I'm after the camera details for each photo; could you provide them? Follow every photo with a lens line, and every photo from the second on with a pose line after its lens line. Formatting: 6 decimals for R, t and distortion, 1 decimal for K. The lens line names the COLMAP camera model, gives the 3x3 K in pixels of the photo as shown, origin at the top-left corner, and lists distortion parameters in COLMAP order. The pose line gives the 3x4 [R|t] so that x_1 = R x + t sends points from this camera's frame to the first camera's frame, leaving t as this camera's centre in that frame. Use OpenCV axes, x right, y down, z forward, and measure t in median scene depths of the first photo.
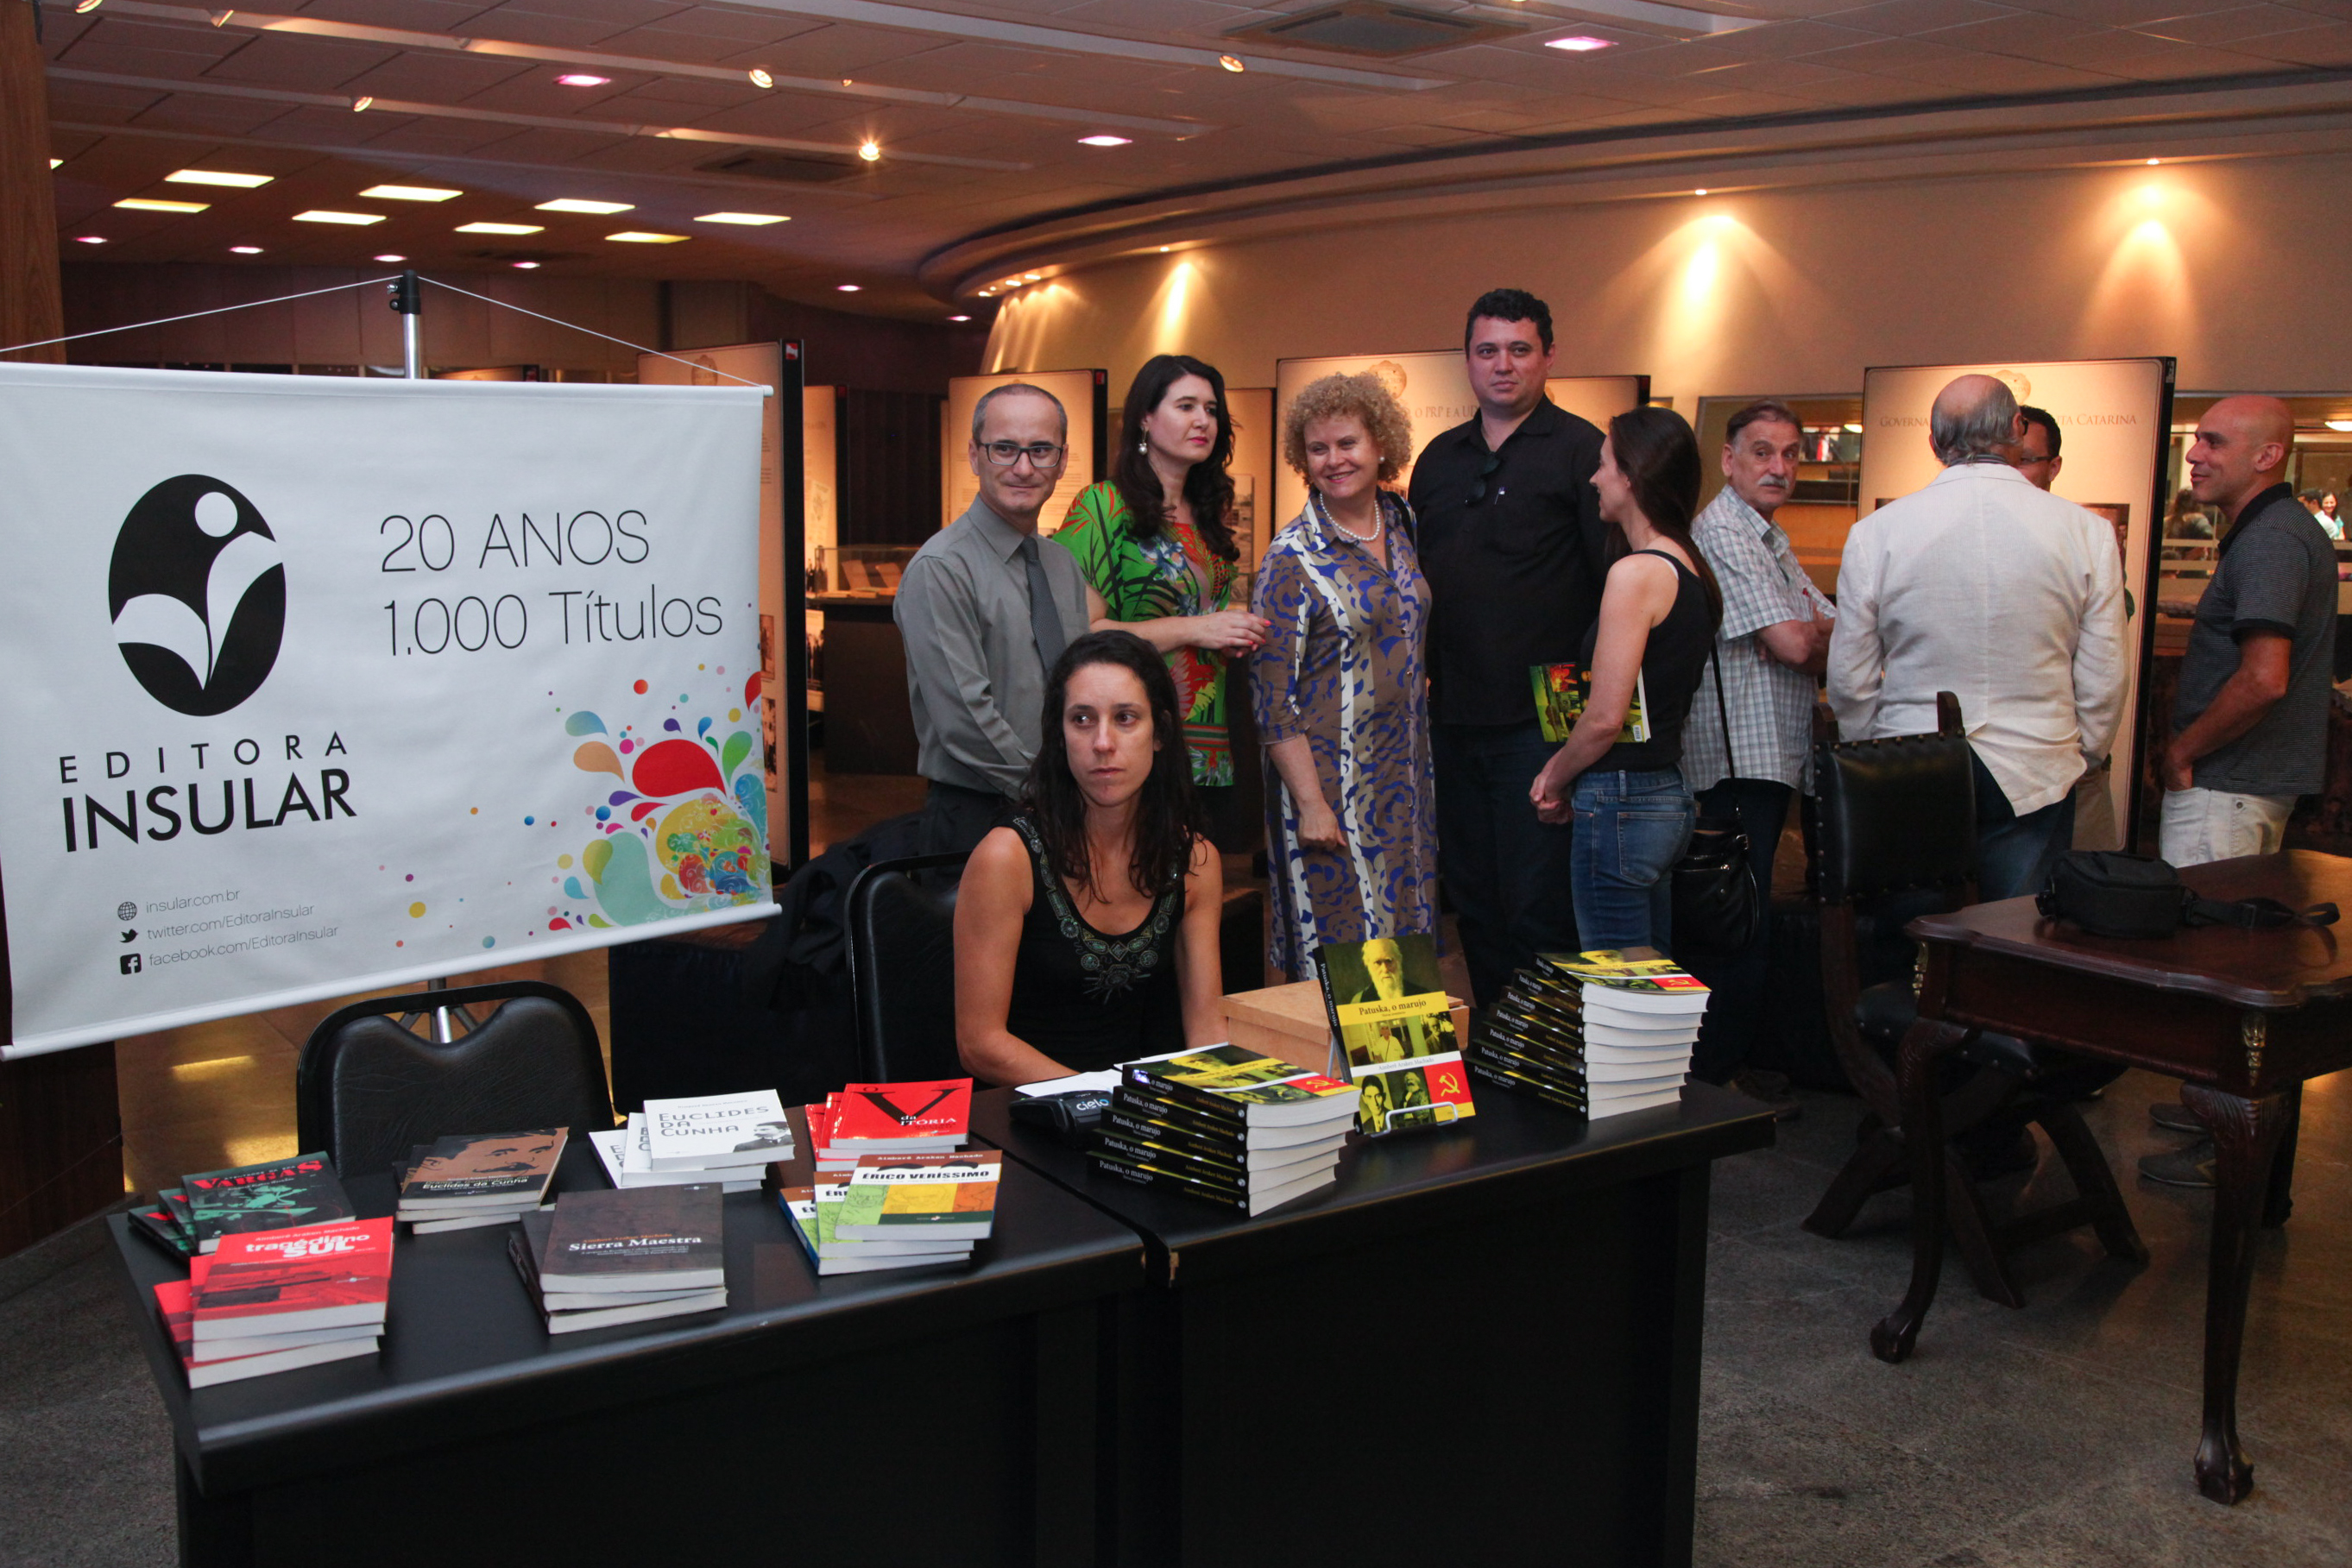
lens RADIAL K [[2149.5, 0, 1176.0], [0, 2149.5, 784.0], [0, 0, 1]] dist [-0.007166, 0.021792]
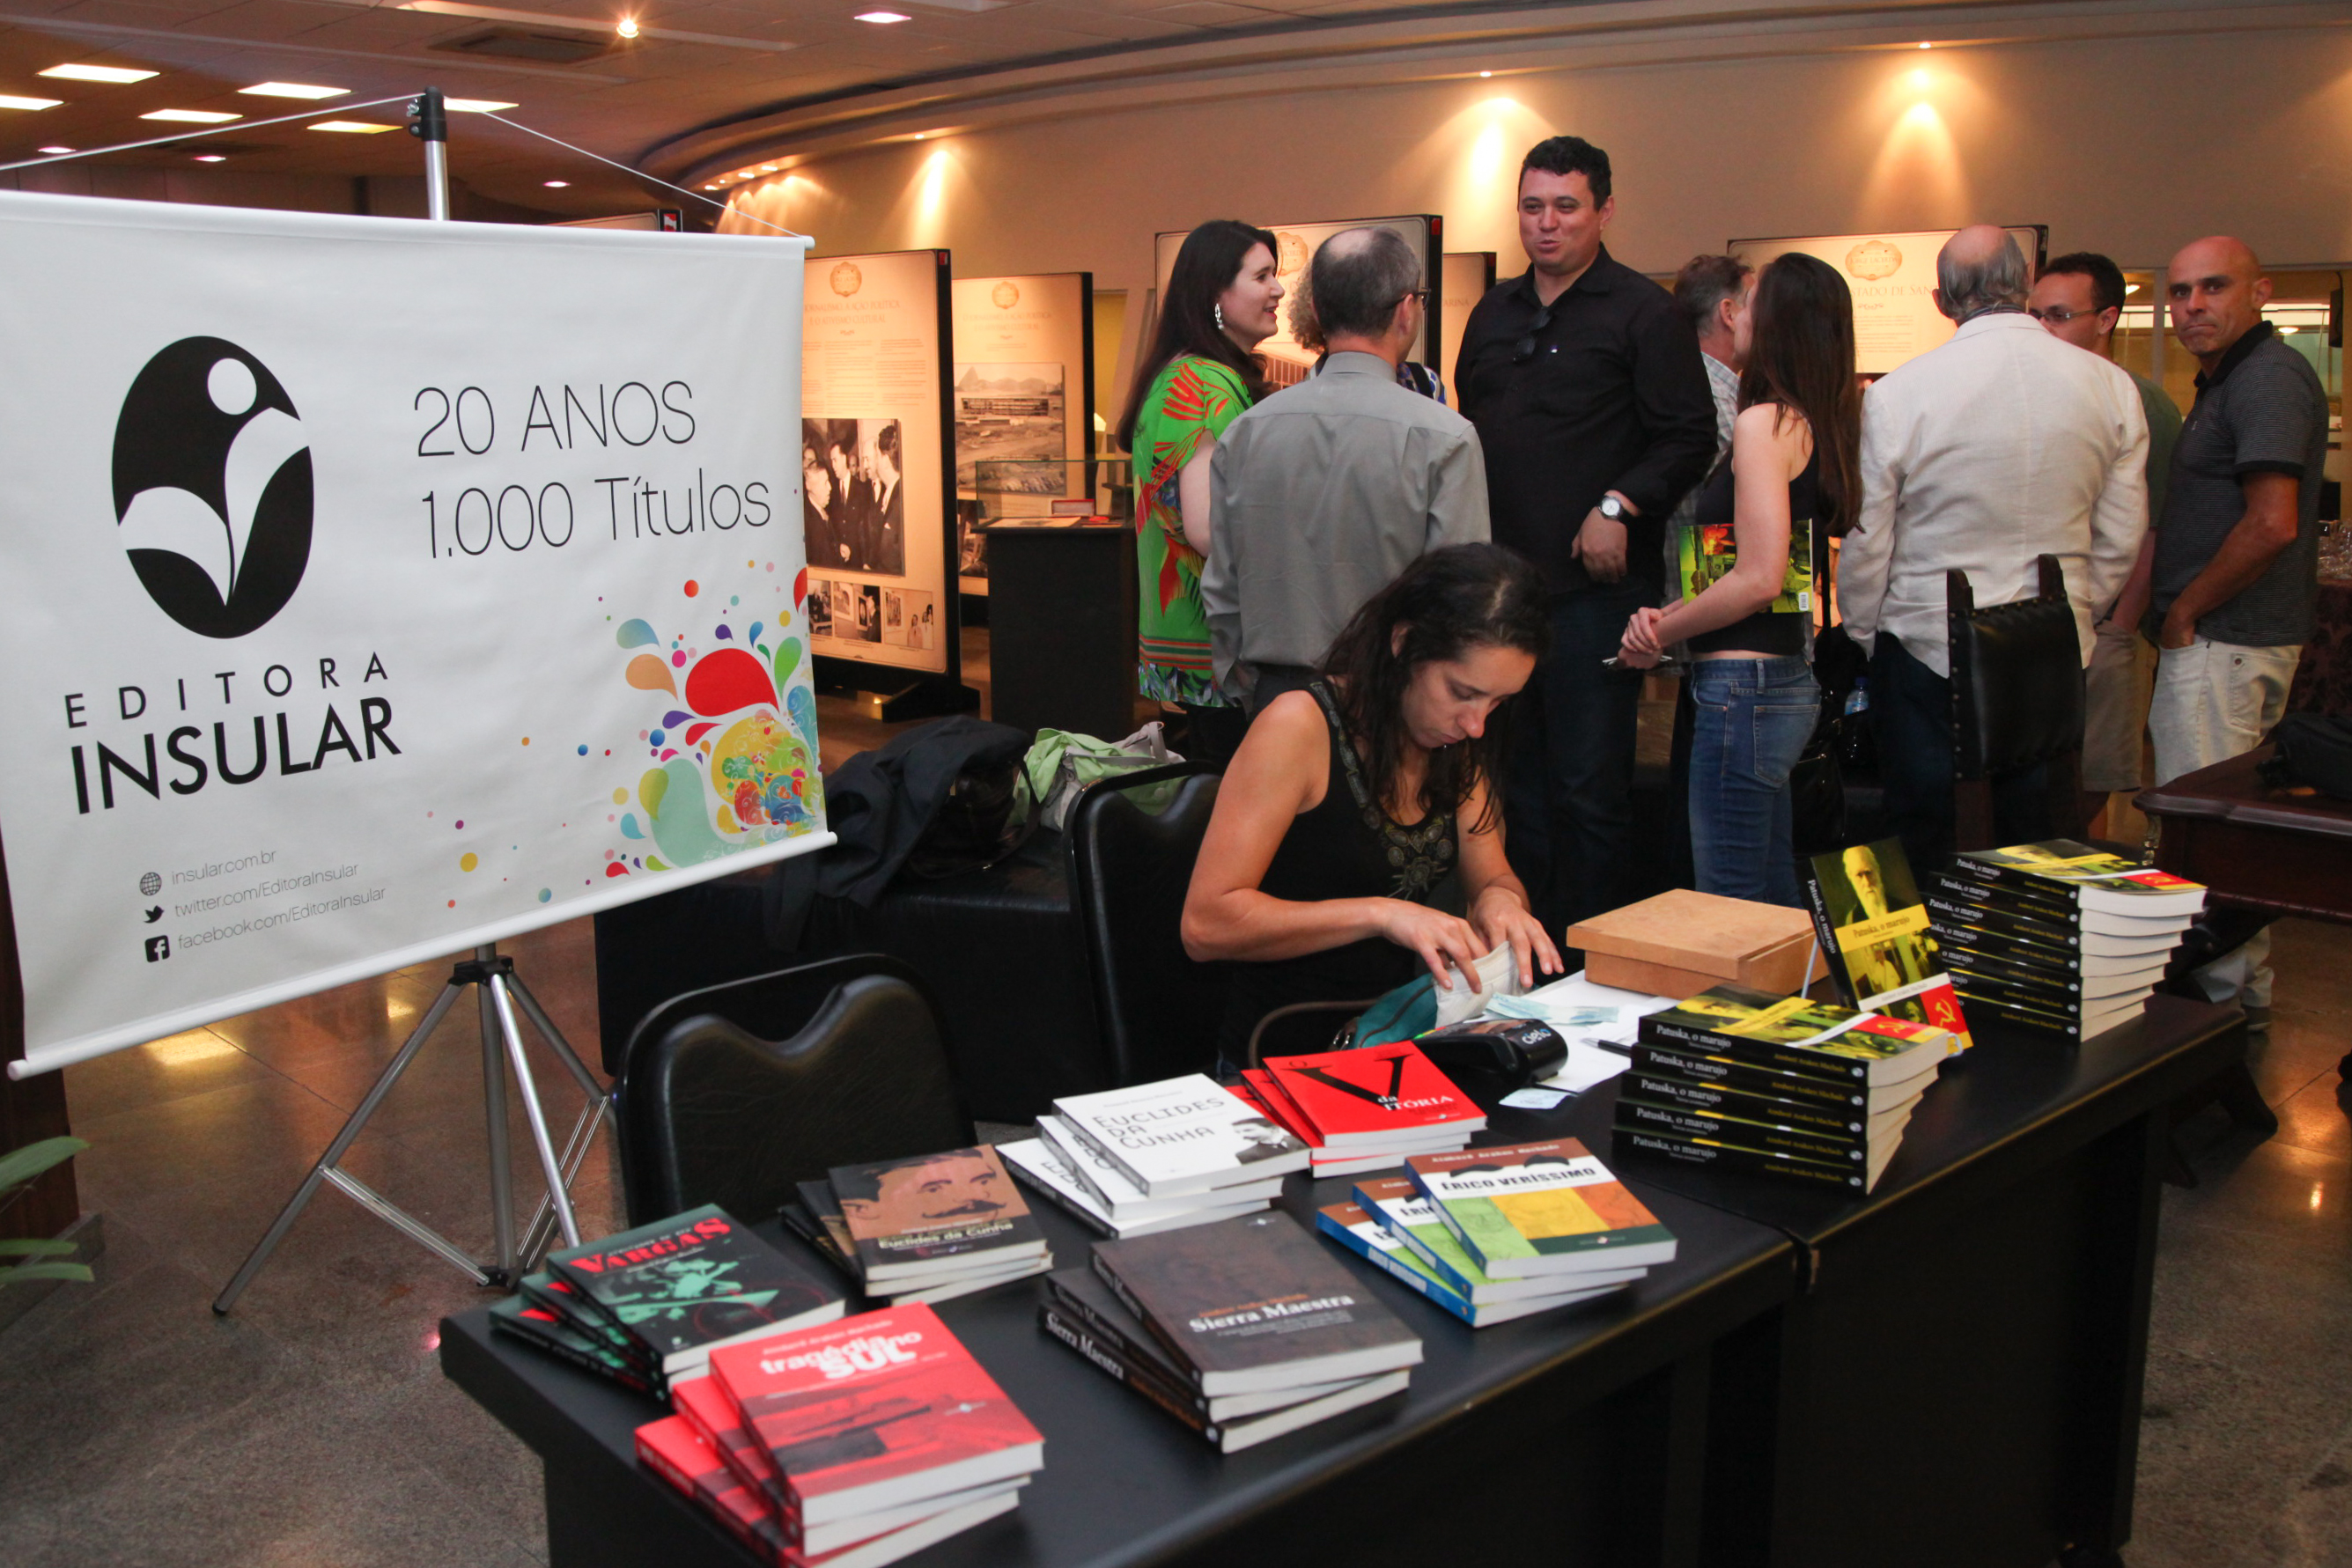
lens RADIAL K [[2080.8, 0, 1162.0], [0, 2080.8, 778.7], [0, 0, 1]] dist [-0.019494, 0.014403]
pose [[0.987804, -0.044719, 0.149142, -0.210579], [0.037601, 0.998031, 0.050207, -0.004547], [-0.151094, -0.043986, 0.987540, 0.164141]]
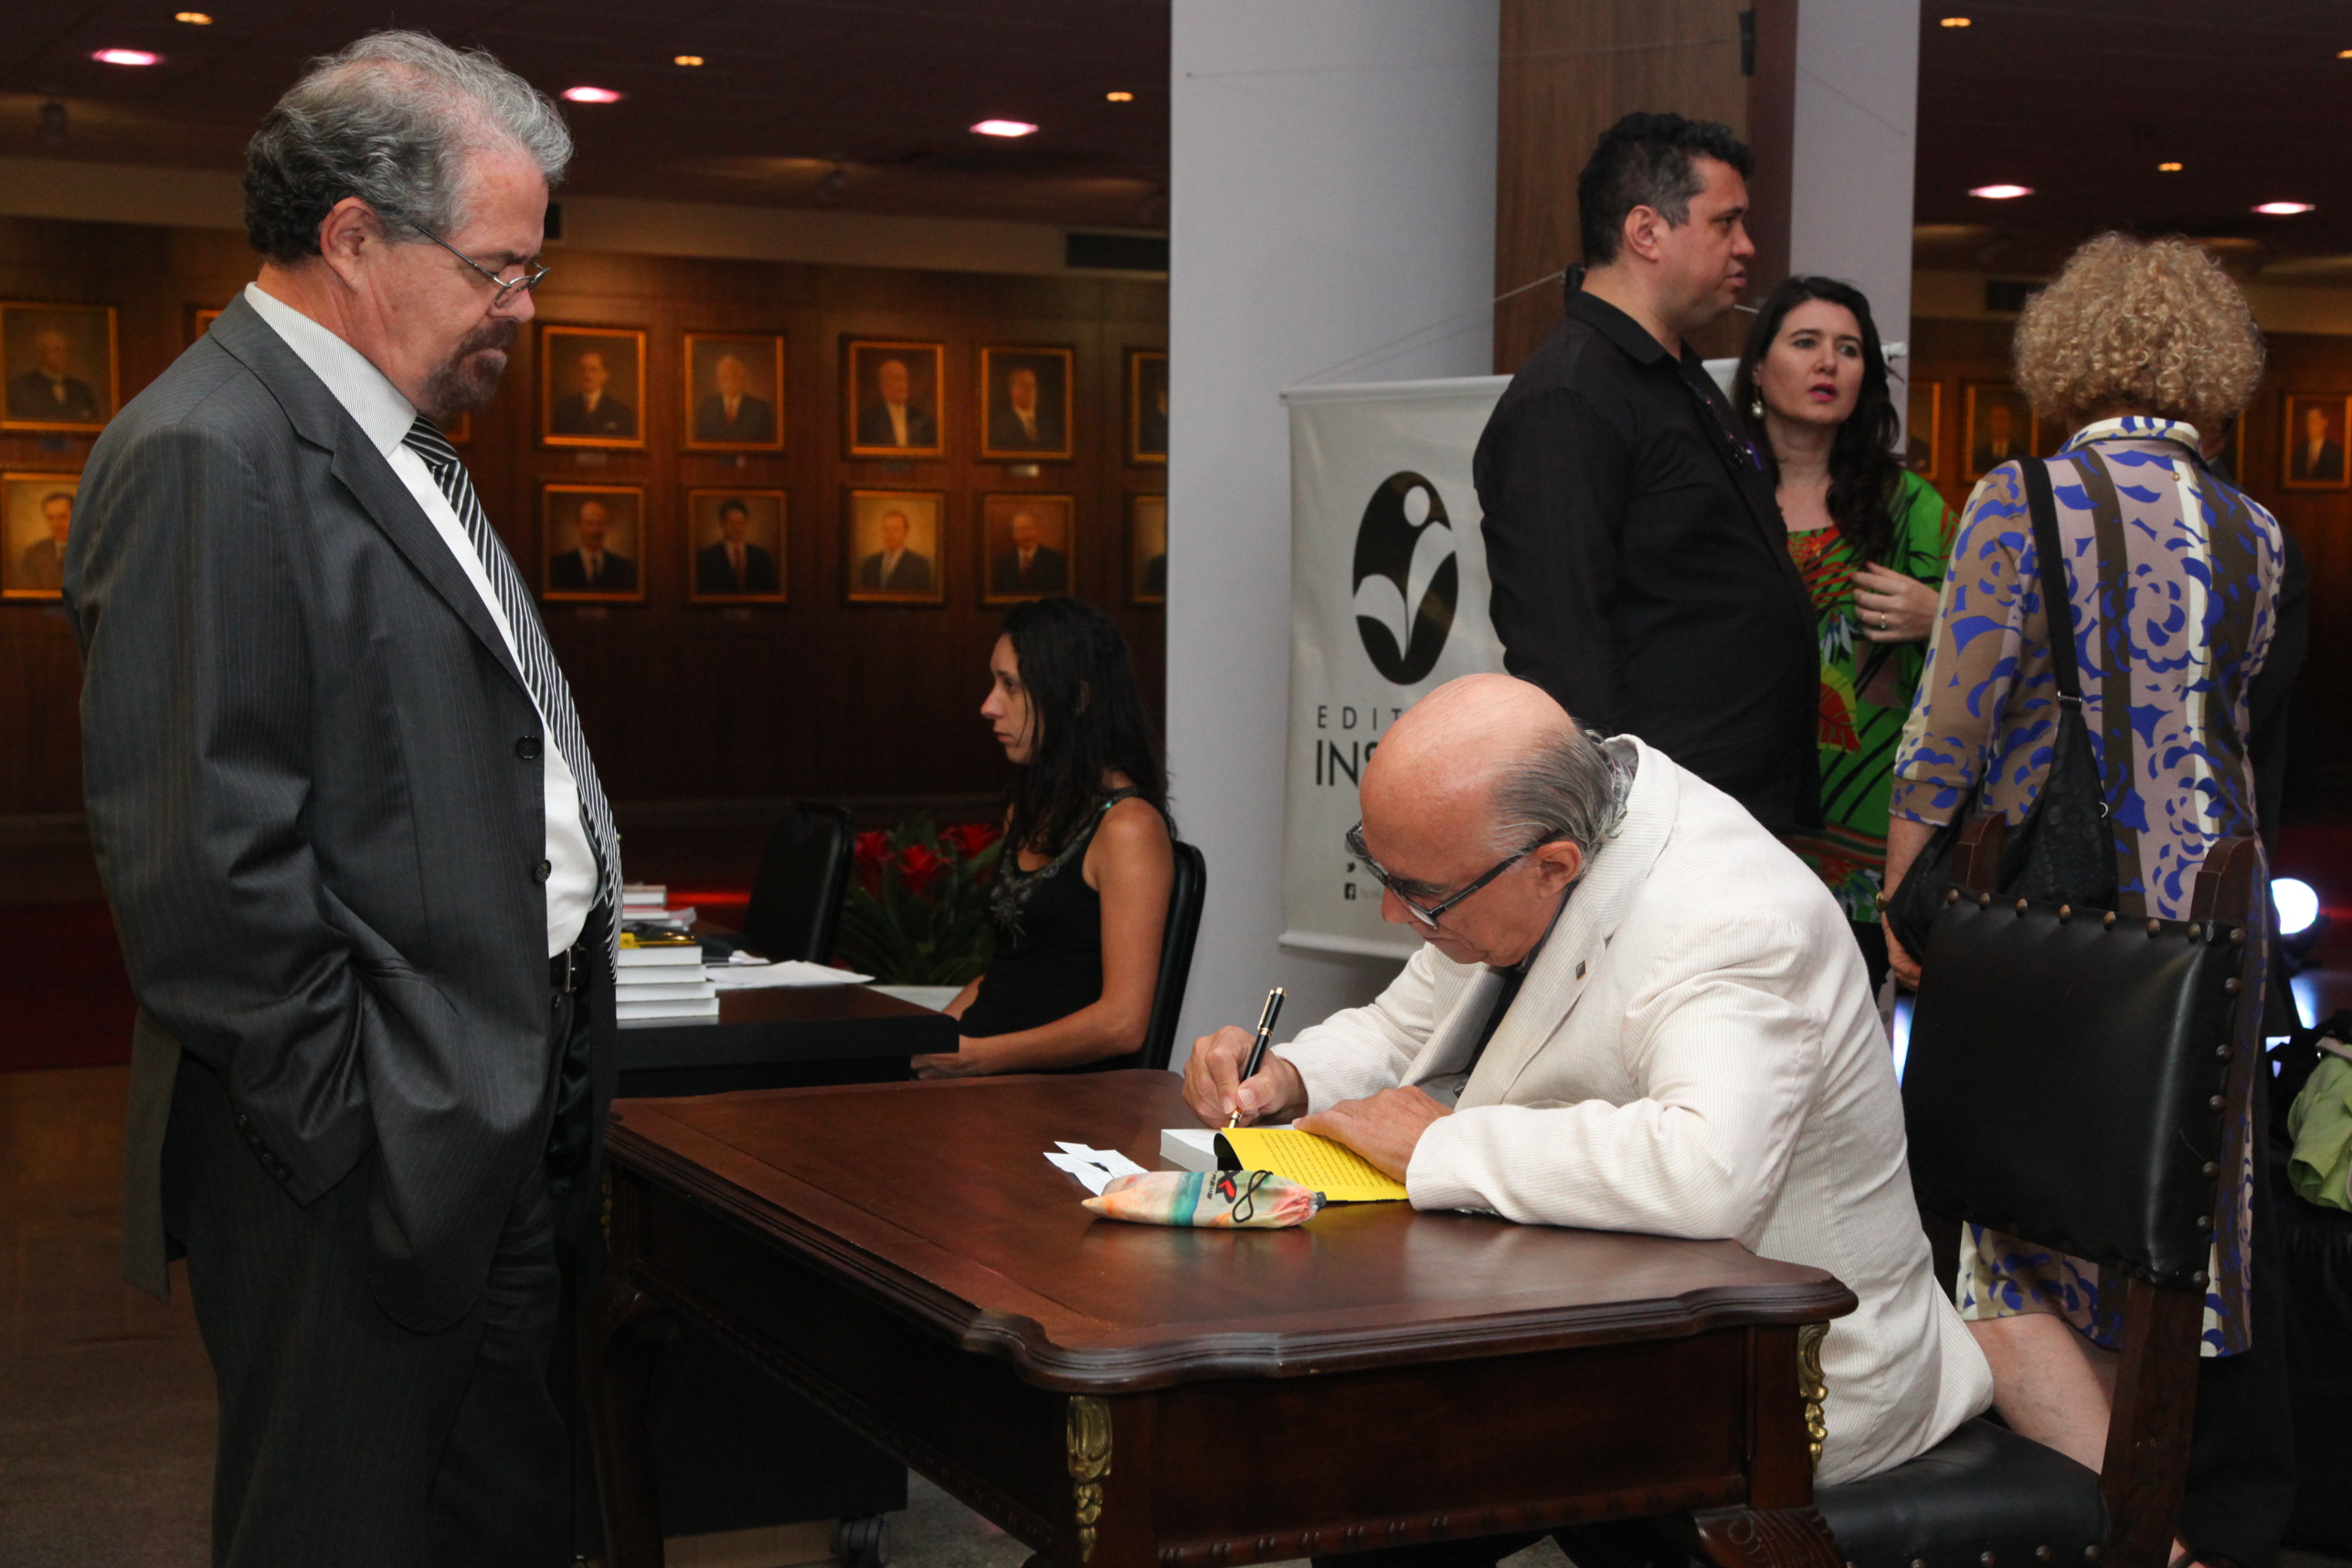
lens RADIAL K [[3560.3, 0, 1225.8], [0, 3560.3, 792.0], [0, 0, 1]] dist [0.164302, -0.019088]
pose [[-0.155905, 0.050668, -0.986472, 1.315327], [-0.157072, 0.984704, 0.075402, -0.096201], [0.975204, 0.166703, -0.145561, 1.118132]]
